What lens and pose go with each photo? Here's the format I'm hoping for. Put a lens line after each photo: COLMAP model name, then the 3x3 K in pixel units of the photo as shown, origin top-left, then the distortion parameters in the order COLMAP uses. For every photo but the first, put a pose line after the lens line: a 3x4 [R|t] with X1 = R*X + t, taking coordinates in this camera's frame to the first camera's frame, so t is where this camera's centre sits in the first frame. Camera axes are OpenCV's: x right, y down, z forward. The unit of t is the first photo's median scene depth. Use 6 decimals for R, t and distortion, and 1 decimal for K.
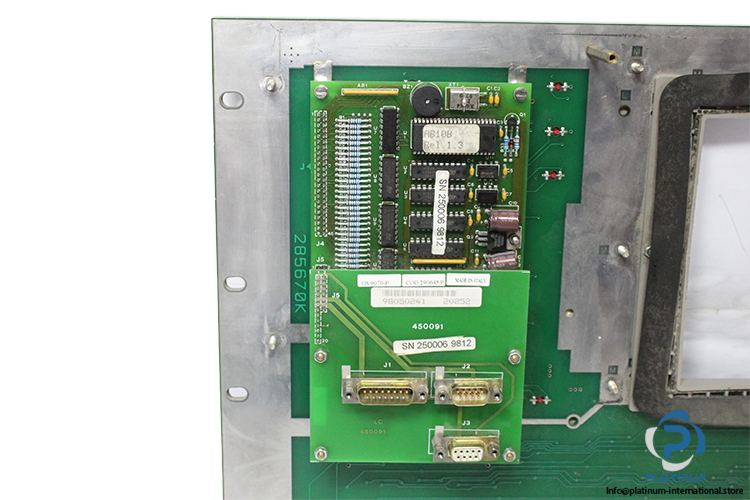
lens RADIAL K [[1157.1, 0, 370.9], [0, 1157.1, 251.1], [0, 0, 1]] dist [-0.009460, 0.000000]
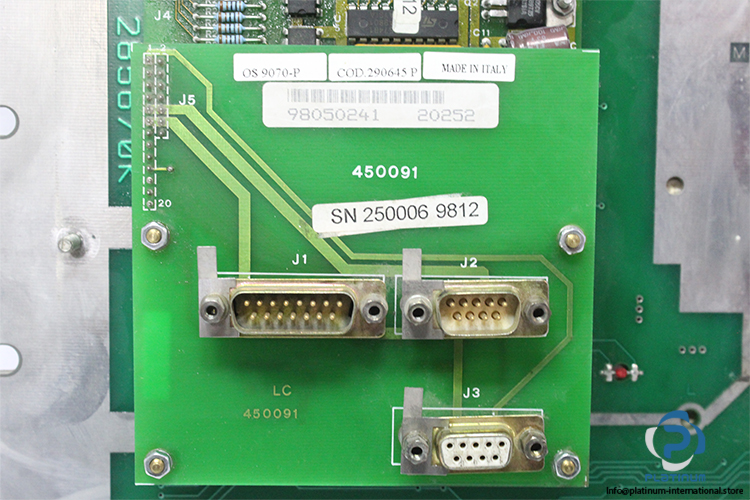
lens RADIAL K [[1267.2, 0, 380.2], [0, 1267.2, 247.8], [0, 0, 1]] dist [0.005509, 0.000000]
pose [[0.999869, -0.005010, 0.015399, 0.038821], [0.007851, 0.981671, -0.190423, 0.191880], [-0.014163, 0.190519, 0.981581, 0.499001]]
